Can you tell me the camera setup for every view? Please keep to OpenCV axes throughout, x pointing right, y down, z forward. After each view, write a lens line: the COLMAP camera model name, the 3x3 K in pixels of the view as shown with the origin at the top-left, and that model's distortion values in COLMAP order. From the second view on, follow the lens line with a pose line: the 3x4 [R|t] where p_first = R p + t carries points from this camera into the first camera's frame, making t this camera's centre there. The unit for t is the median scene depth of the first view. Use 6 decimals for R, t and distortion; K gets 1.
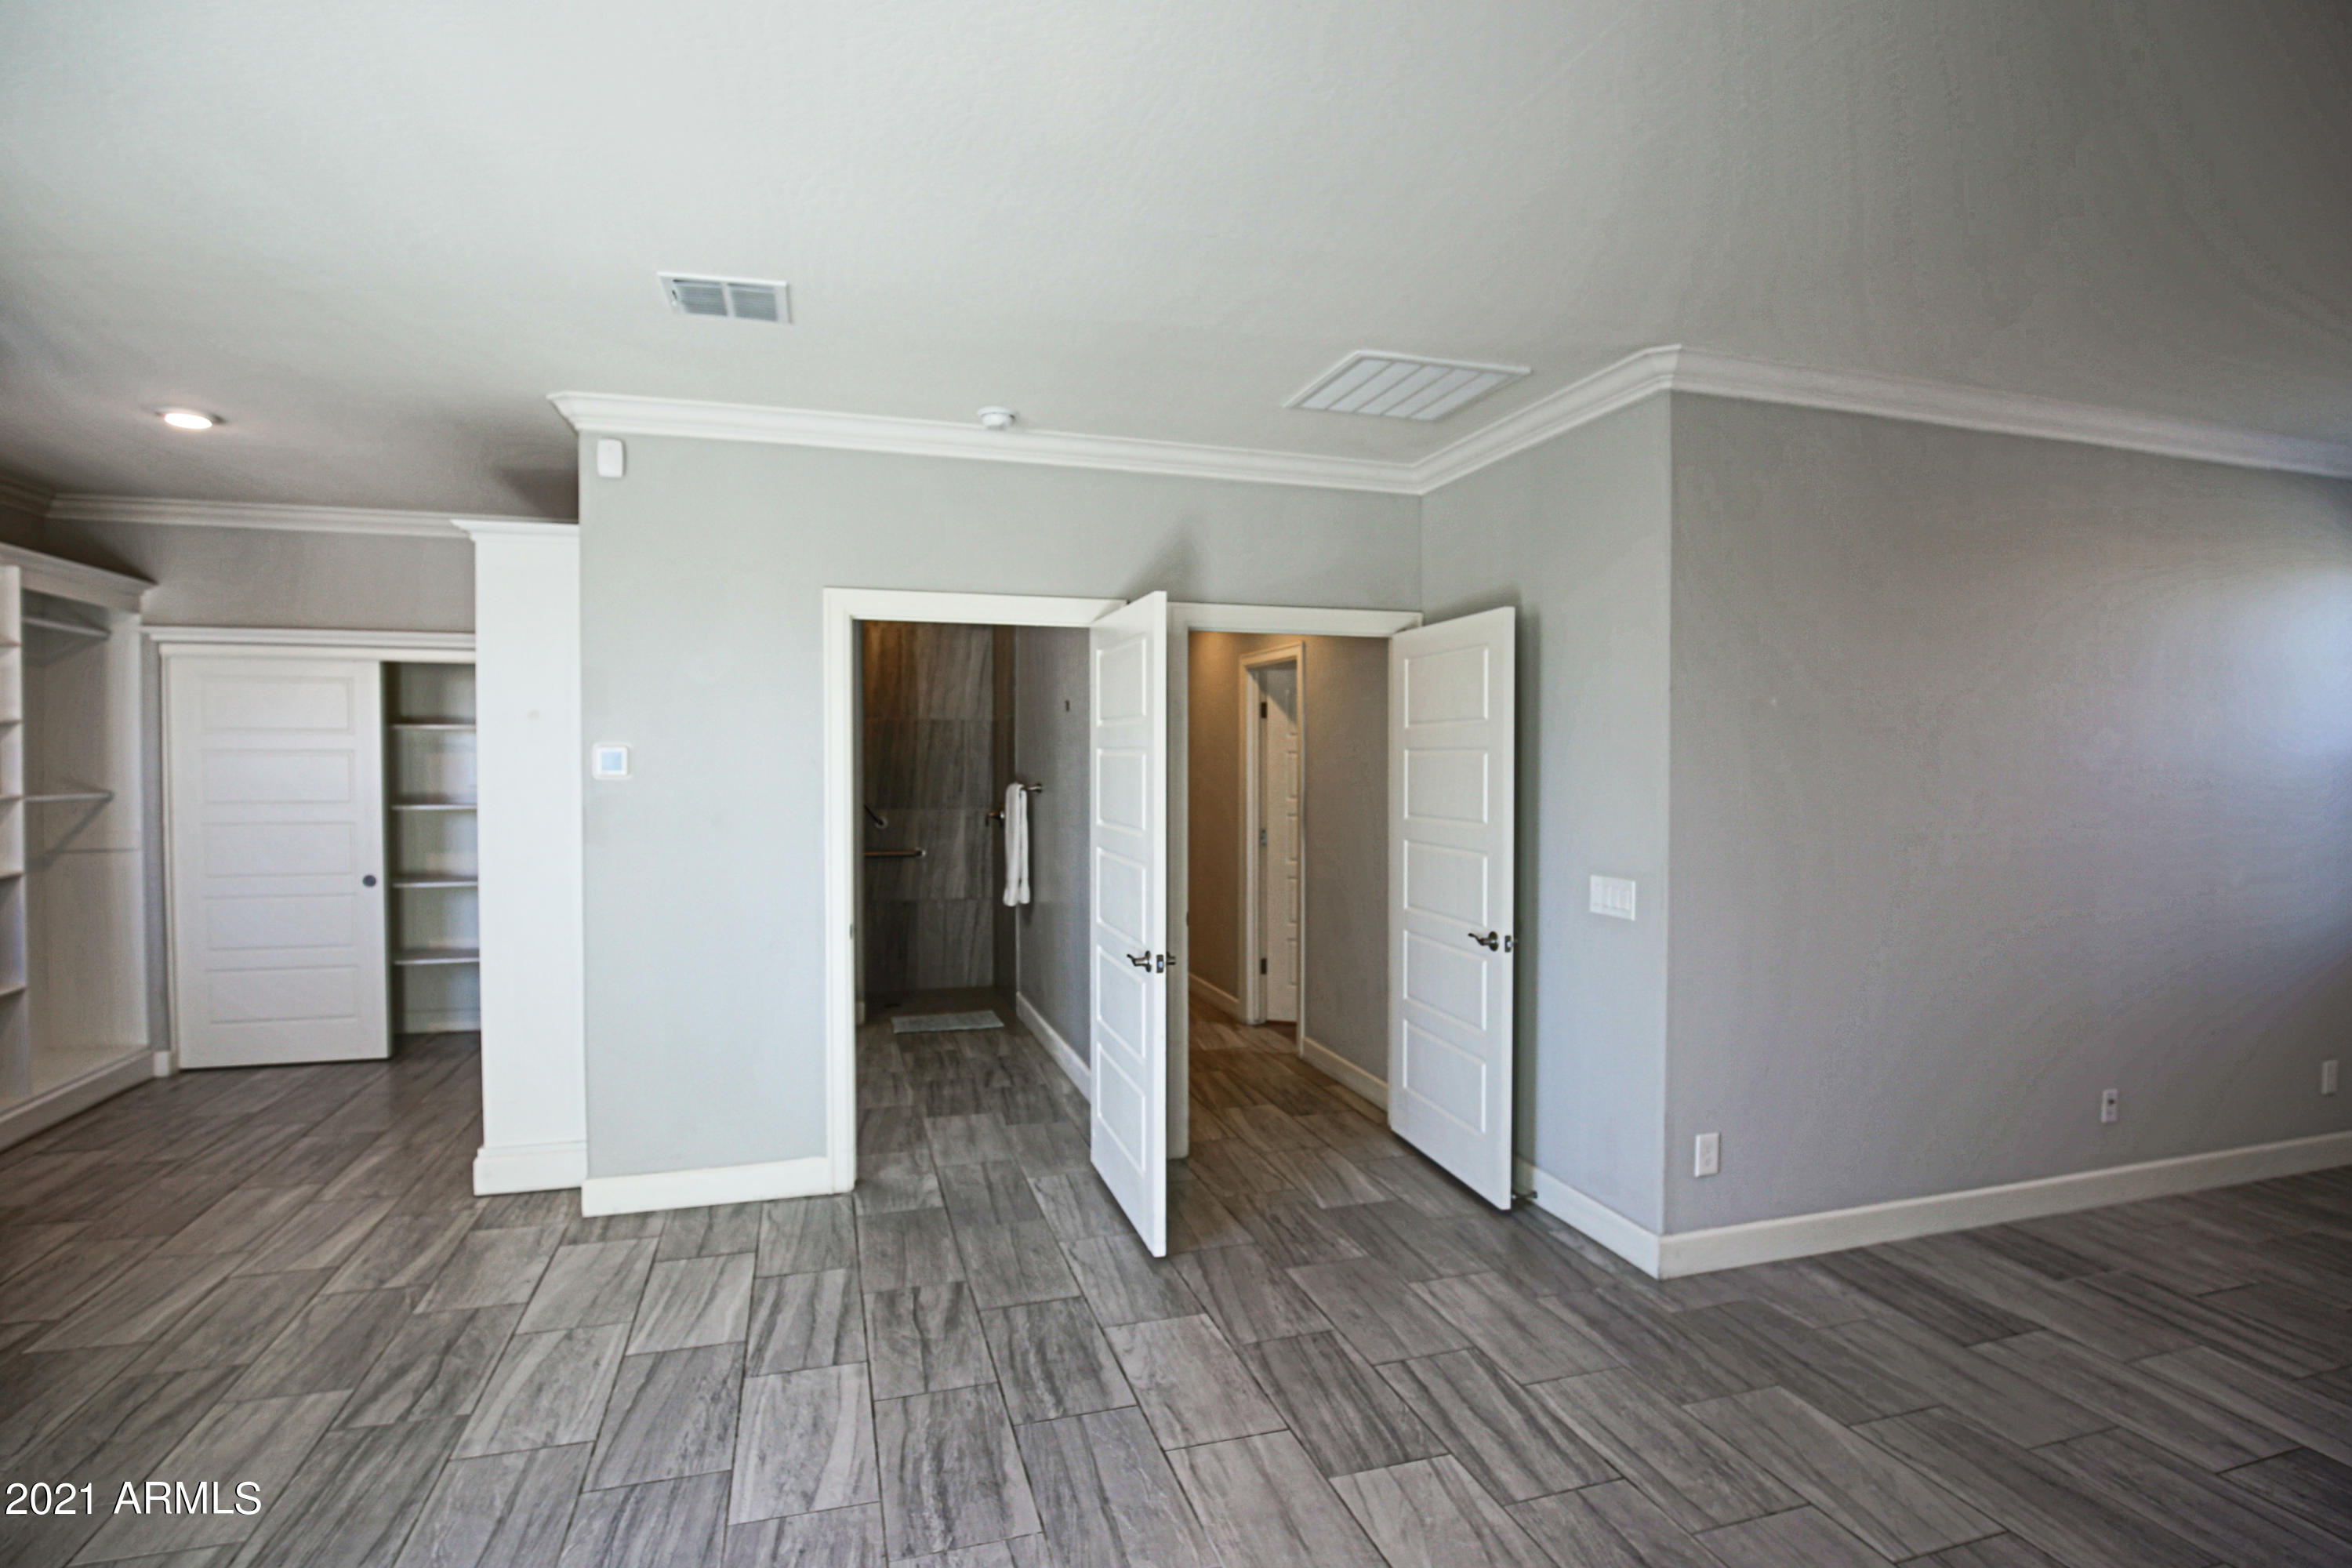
lens RADIAL K [[1191.8, 0, 1183.4], [0, 1191.8, 779.8], [0, 0, 1]] dist [-0.030945, 0.000783]
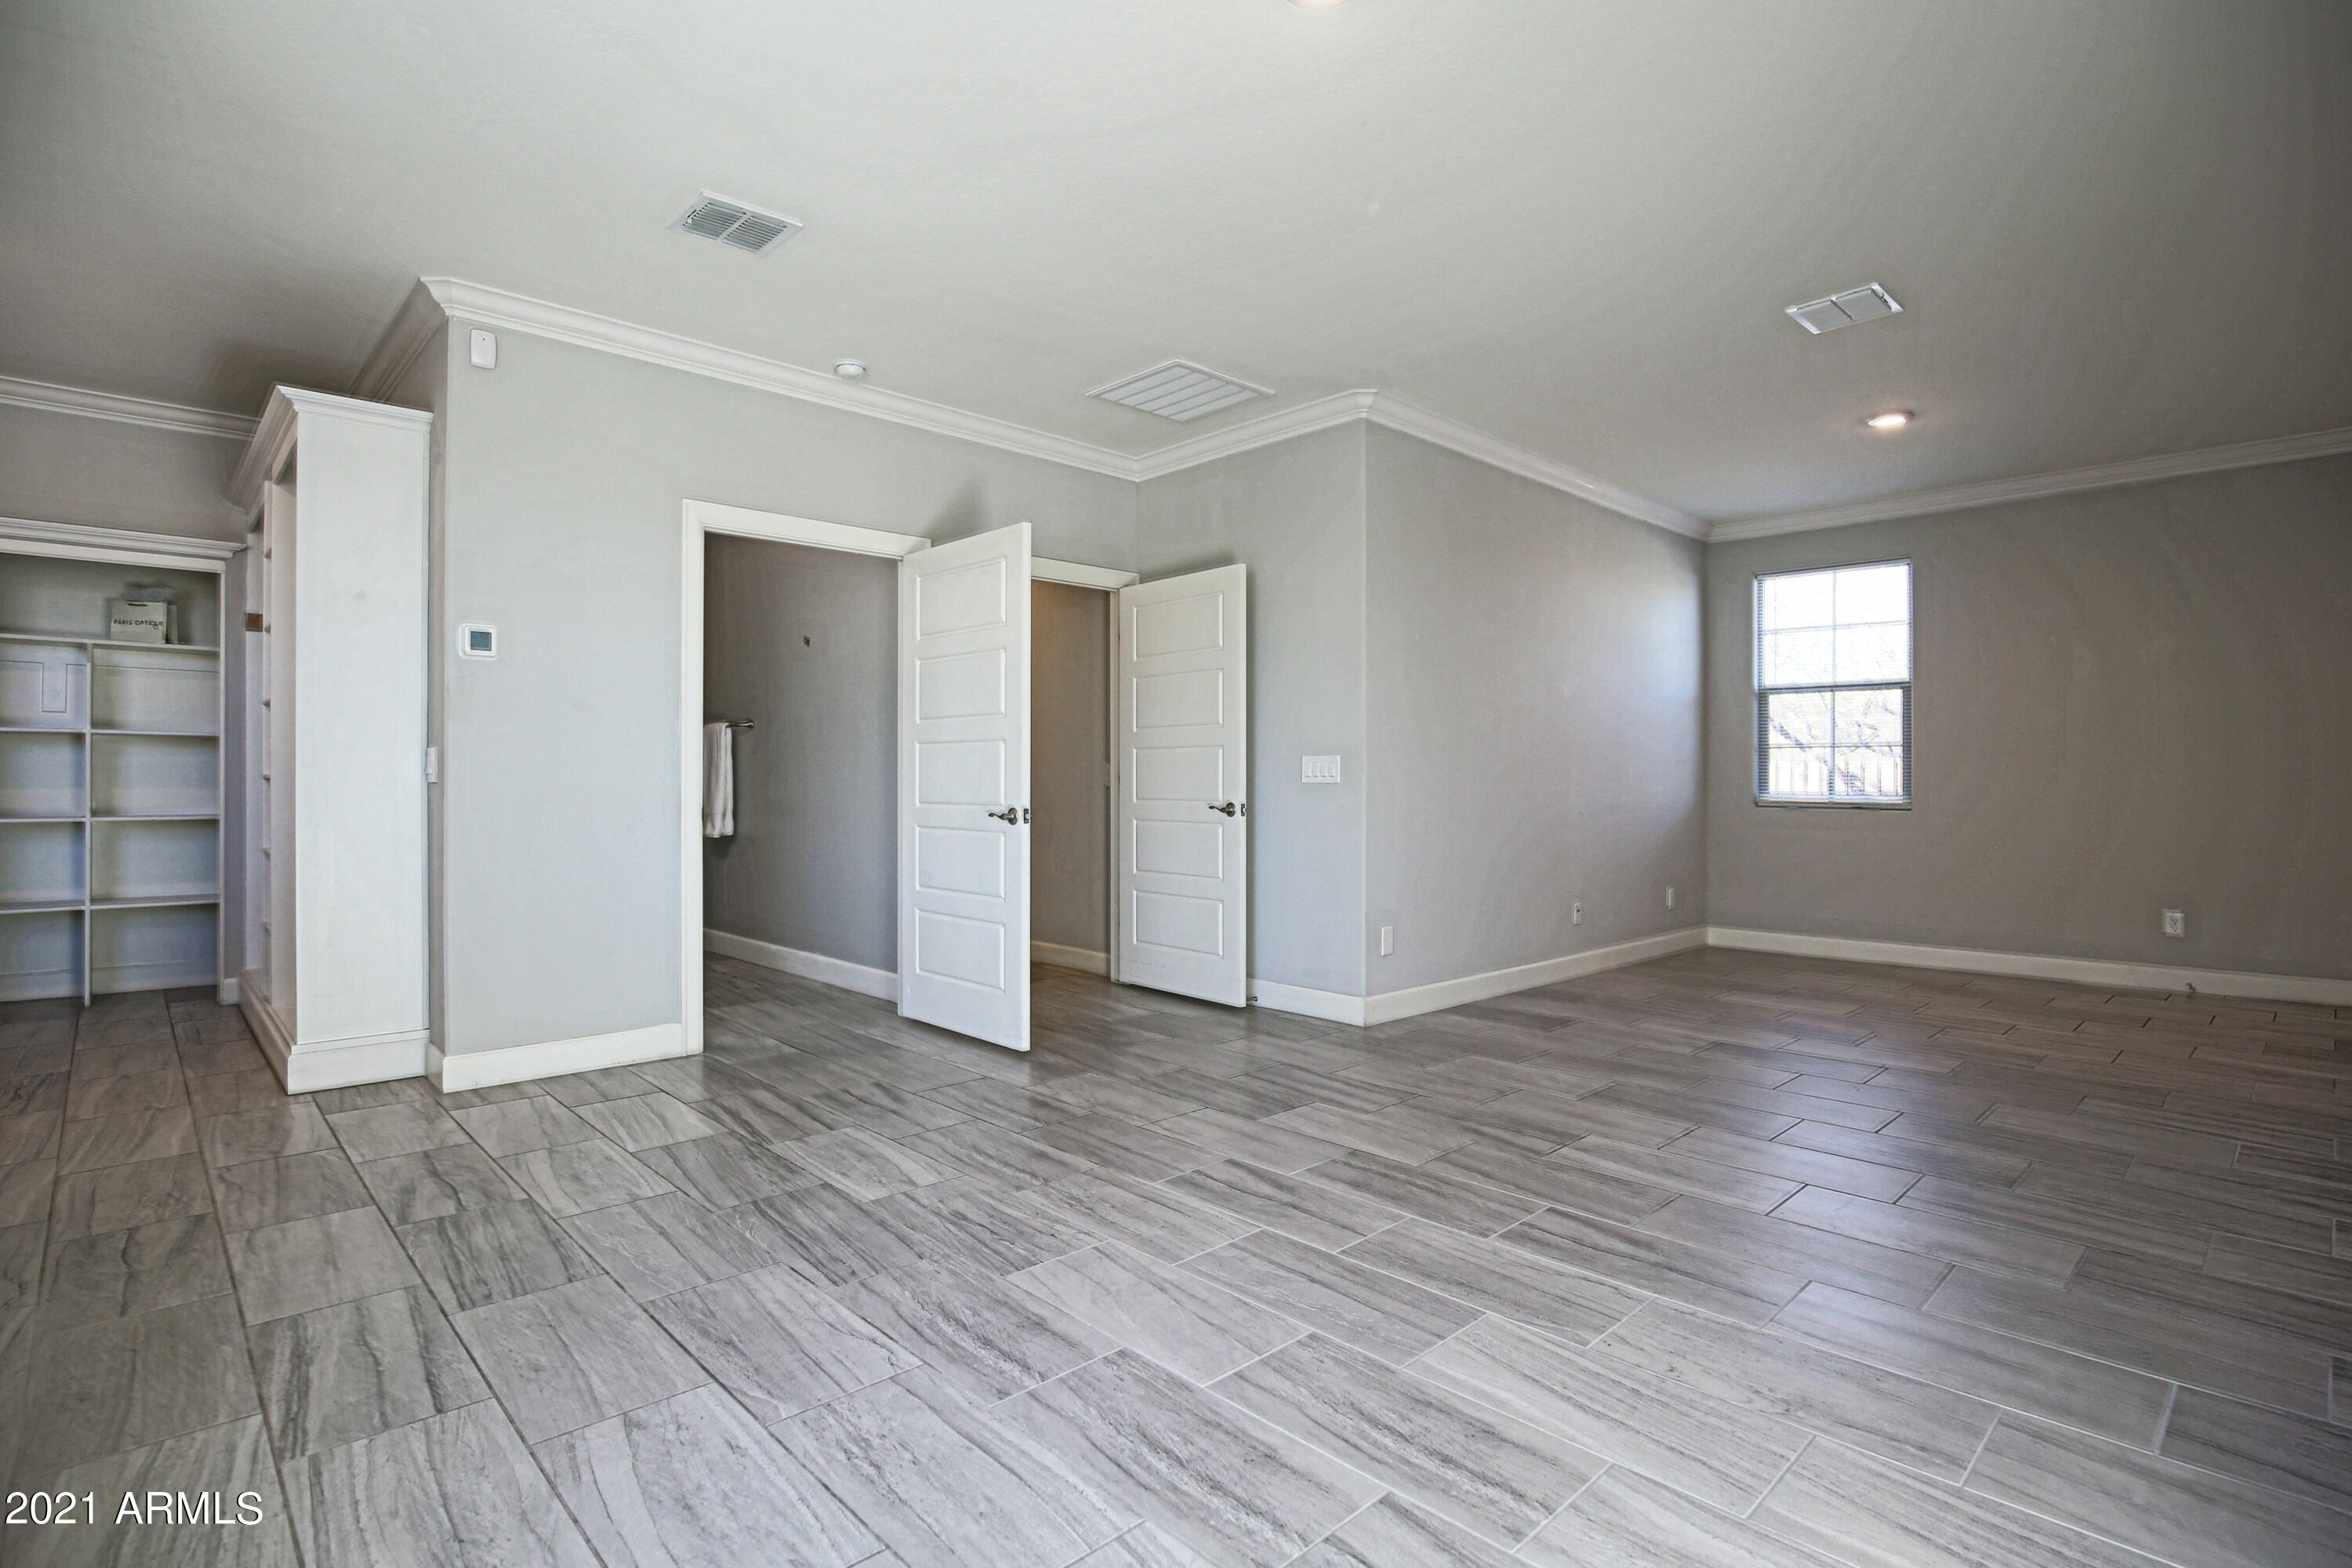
lens RADIAL K [[1157.4, 0, 1179.3], [0, 1157.4, 778.1], [0, 0, 1]] dist [-0.038860, 0.007425]
pose [[0.894900, 0.001544, 0.446265, -0.383401], [0.008113, 0.999772, -0.019727, 0.127709], [-0.446194, 0.021274, 0.894684, -0.153751]]
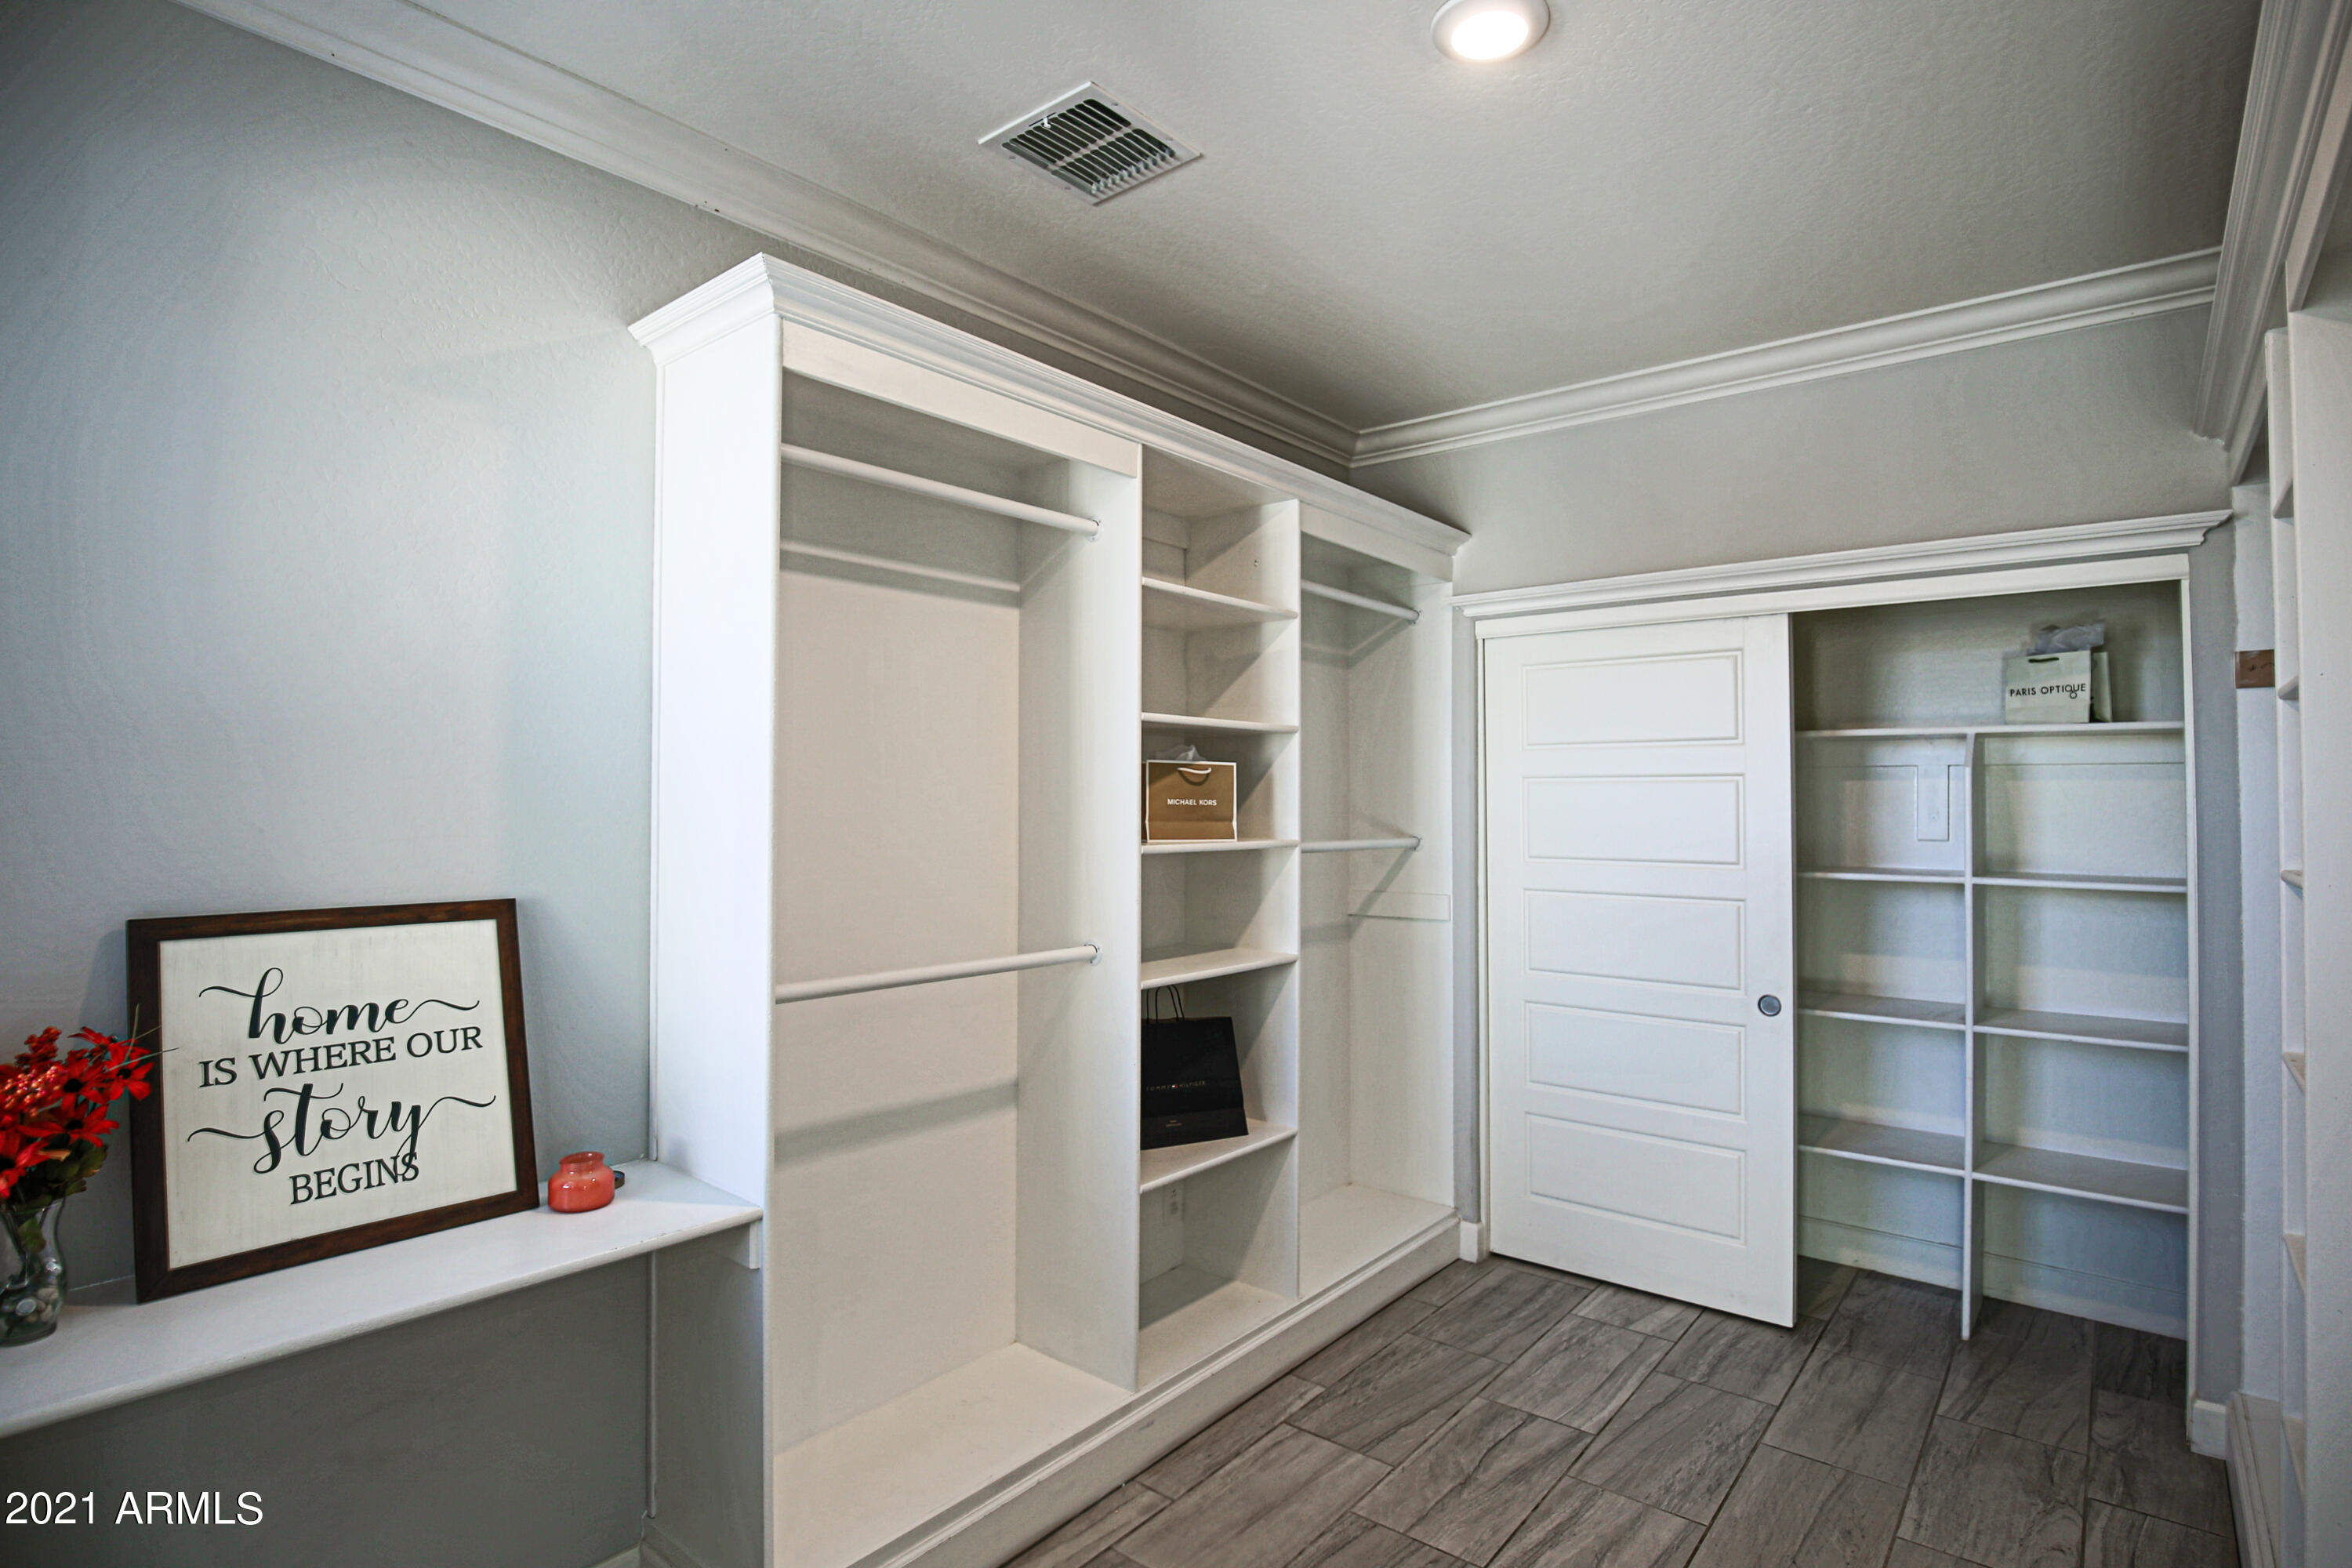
lens RADIAL K [[1157.4, 0, 1179.3], [0, 1157.4, 778.1], [0, 0, 1]] dist [-0.038860, 0.007425]
pose [[0.544271, -0.016052, -0.838756, -0.568275], [-0.016021, 0.999436, -0.029523, -0.002768], [0.838757, 0.029506, 0.543706, 0.681074]]
